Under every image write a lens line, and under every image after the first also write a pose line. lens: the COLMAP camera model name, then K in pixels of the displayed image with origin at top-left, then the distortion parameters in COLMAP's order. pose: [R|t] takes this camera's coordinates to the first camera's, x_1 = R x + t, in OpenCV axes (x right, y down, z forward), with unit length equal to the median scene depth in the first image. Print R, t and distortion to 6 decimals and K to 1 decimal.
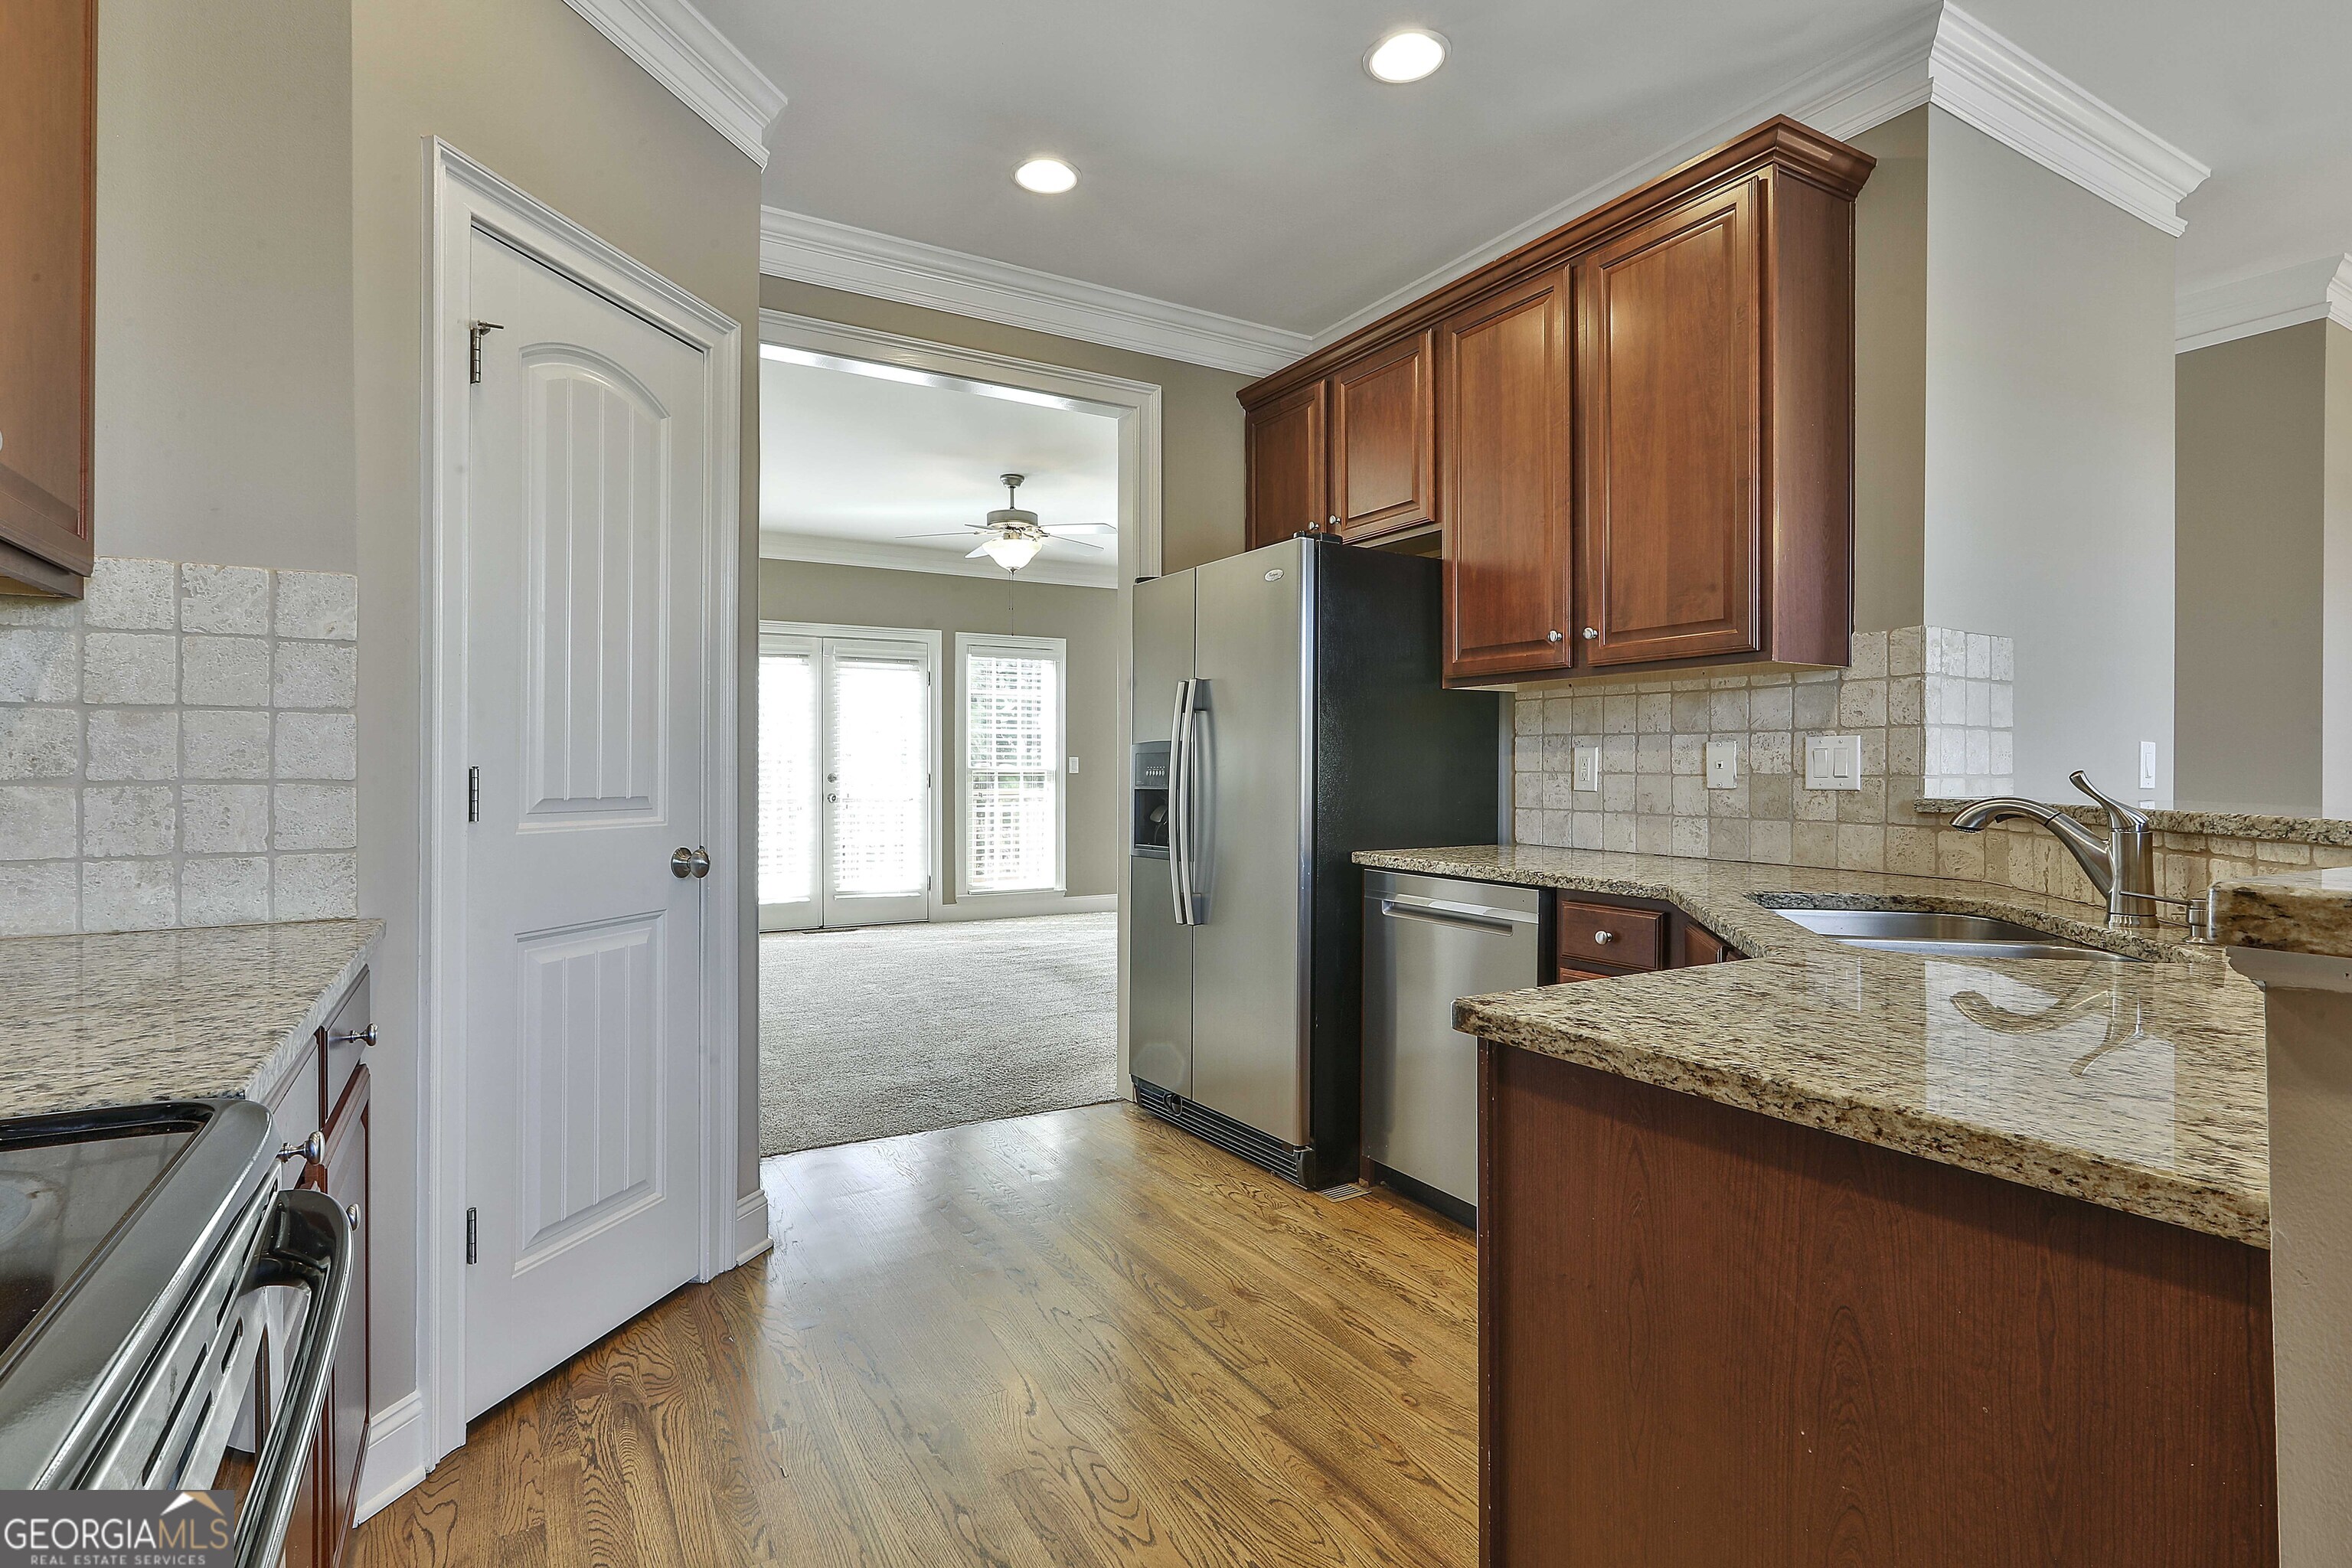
lens RADIAL K [[1142.6, 0, 1176.5], [0, 1142.6, 754.1], [0, 0, 1]] dist [-0.005839, 0.000757]
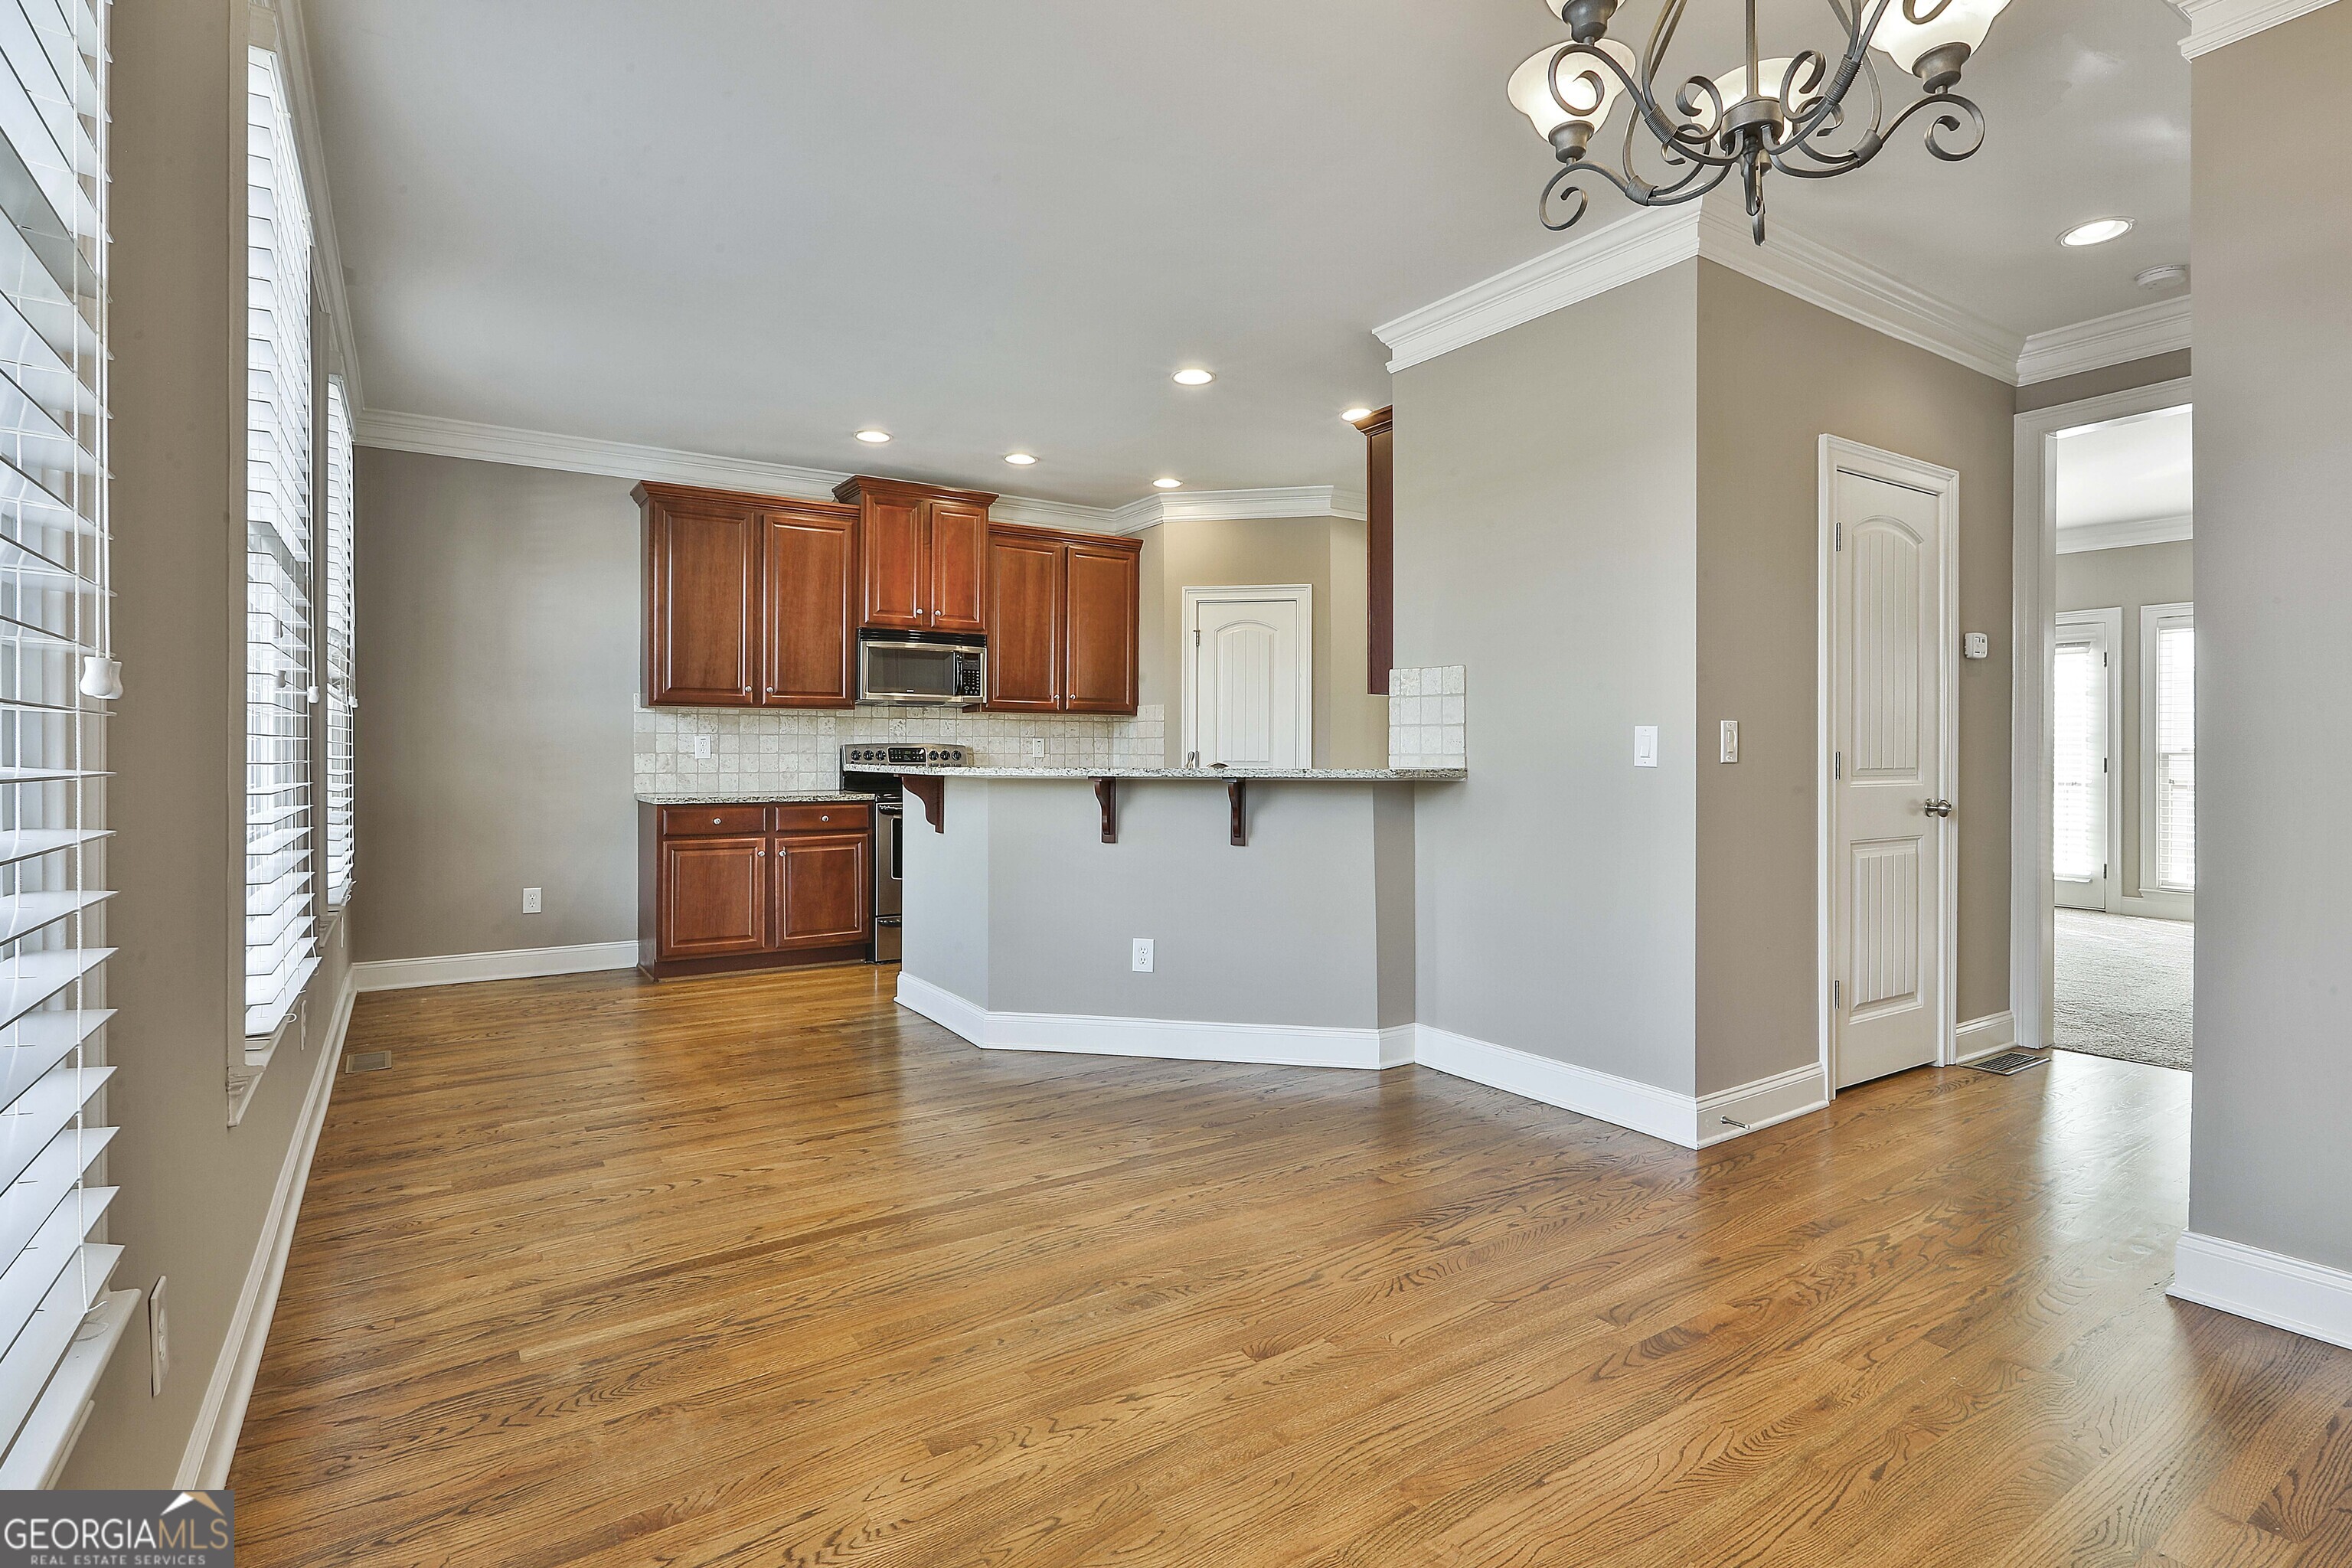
lens RADIAL K [[1142.6, 0, 1176.5], [0, 1142.6, 754.1], [0, 0, 1]] dist [-0.005839, 0.000757]
pose [[0.049198, -0.002145, -0.998787, 1.778210], [0.013531, 0.999907, -0.001481, 0.011740], [0.998697, -0.013442, 0.049222, 0.432425]]
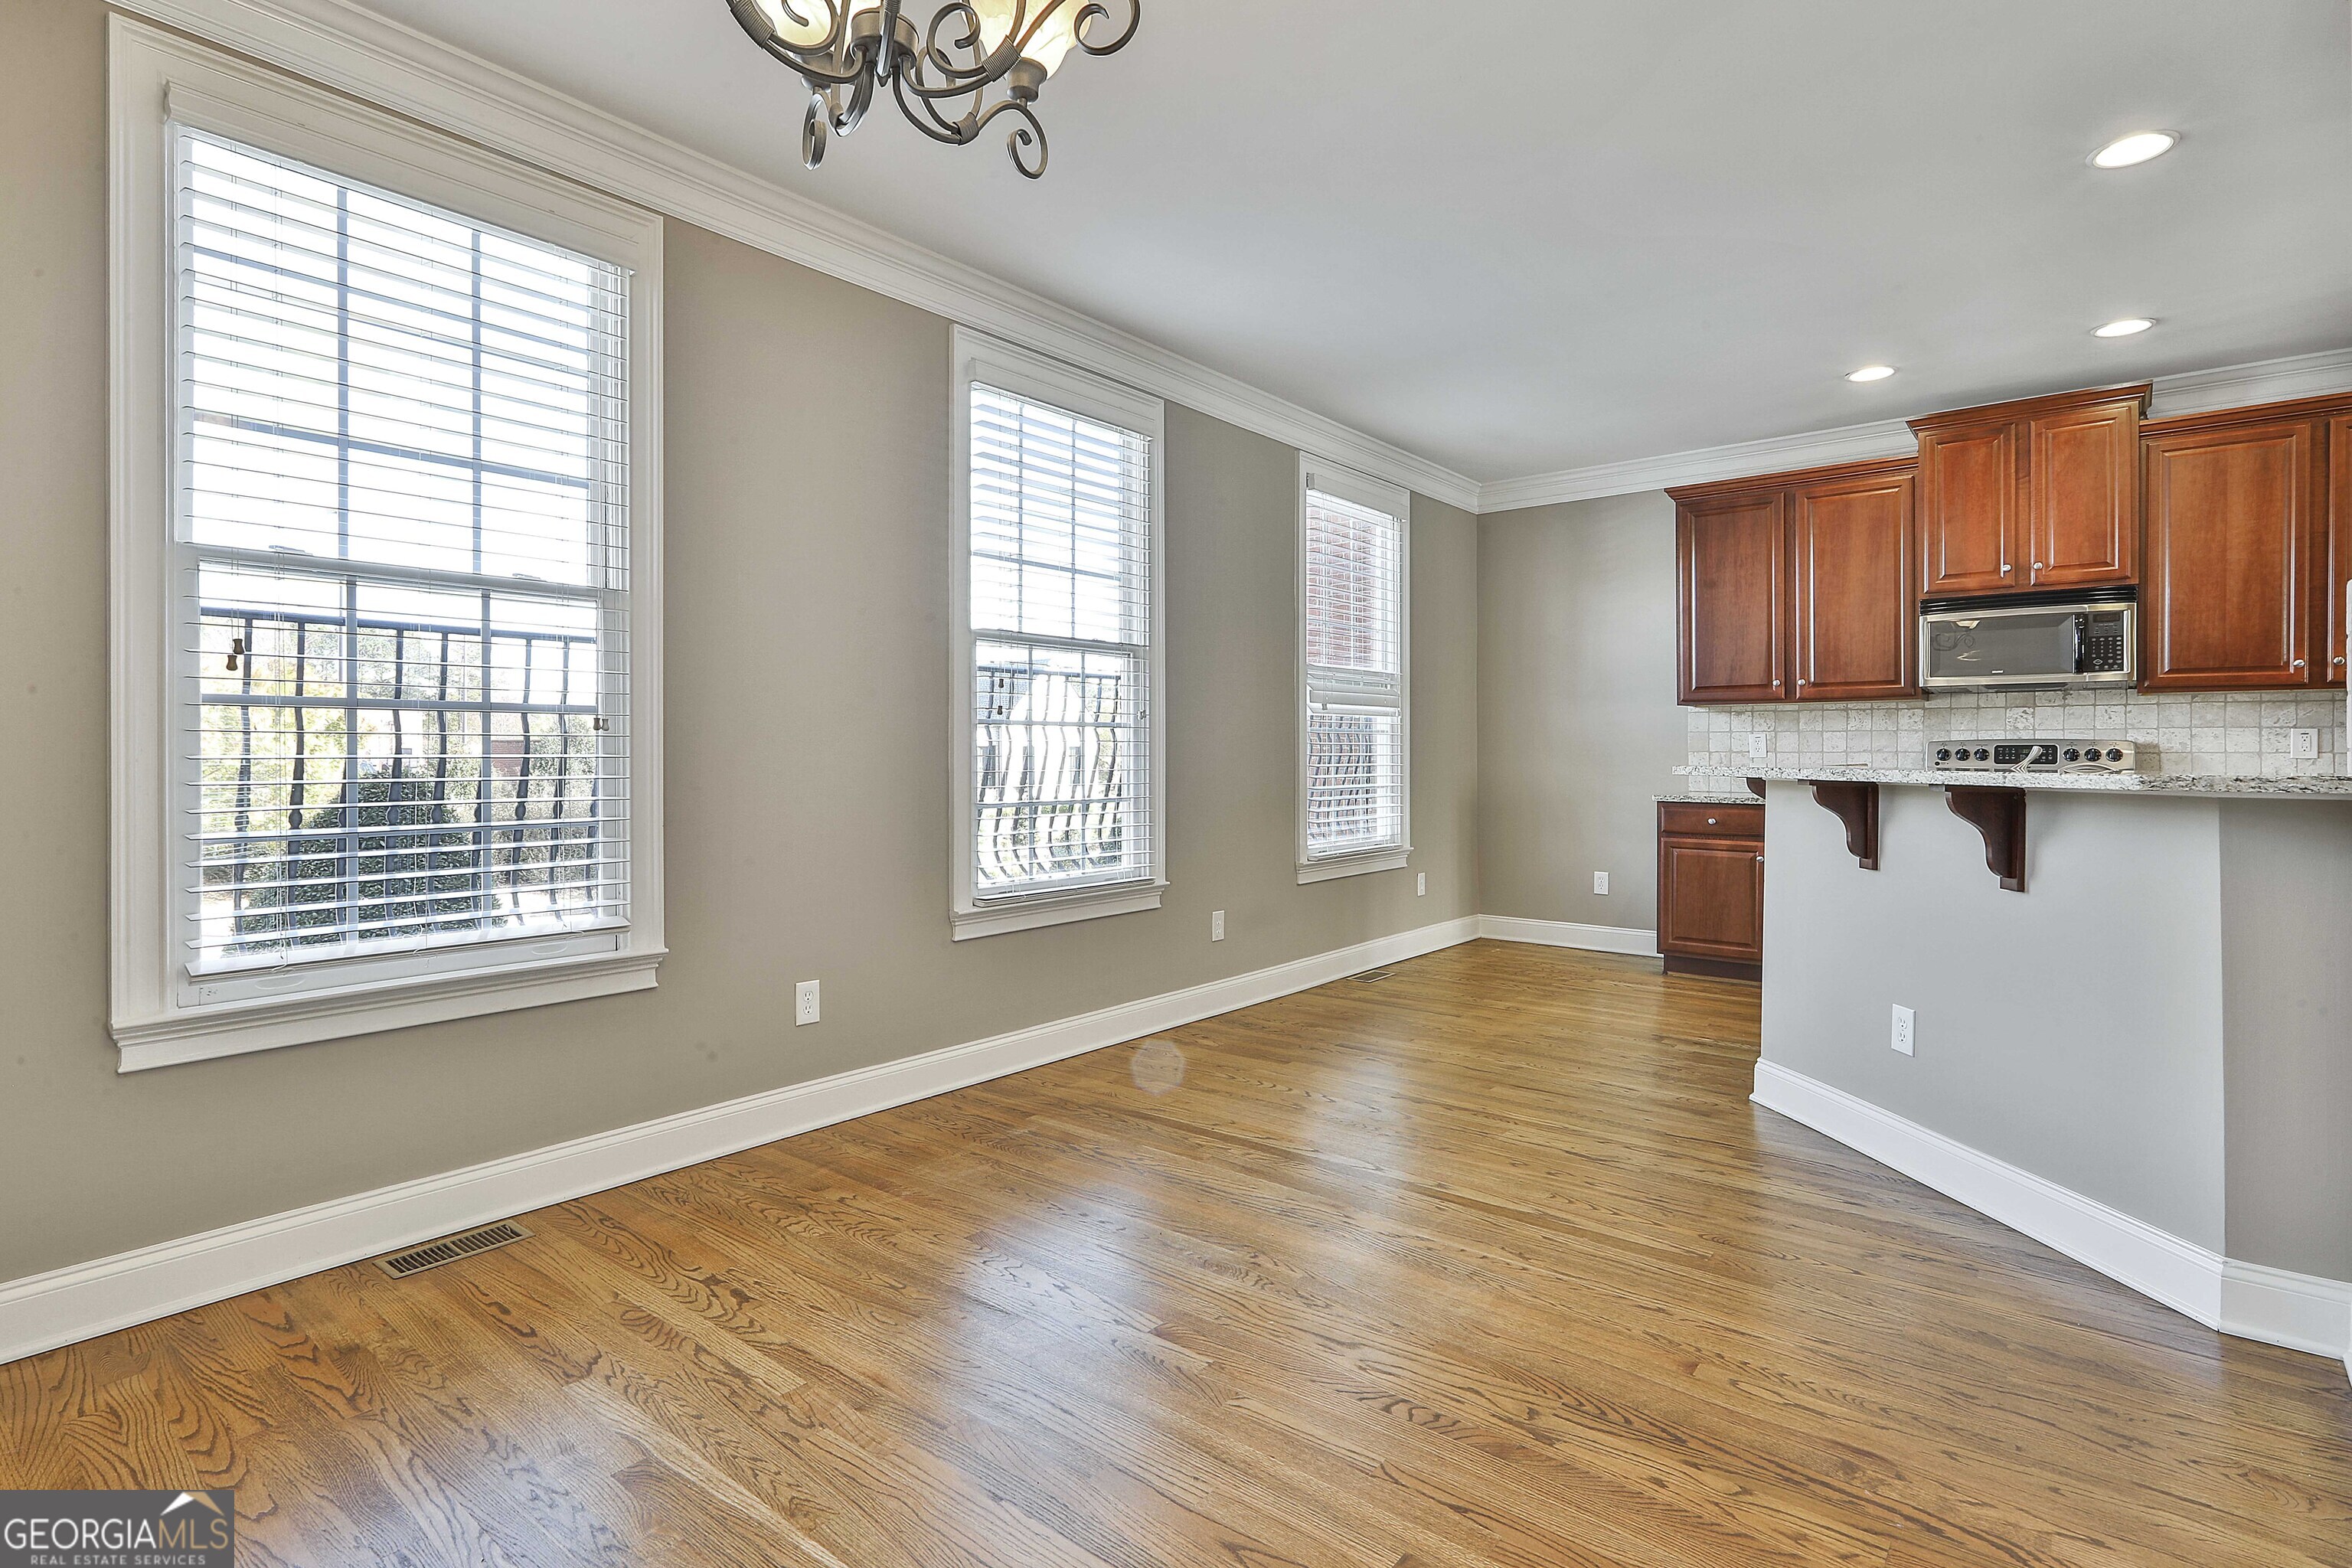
lens RADIAL K [[1149.2, 0, 1171.1], [0, 1149.2, 756.3], [0, 0, 1]] dist [0.001189, 0.000931]
pose [[-0.939653, -0.002792, -0.342118, 1.360840], [0.001801, 0.999912, -0.013108, 0.025657], [0.342124, -0.012933, -0.939566, 1.136540]]
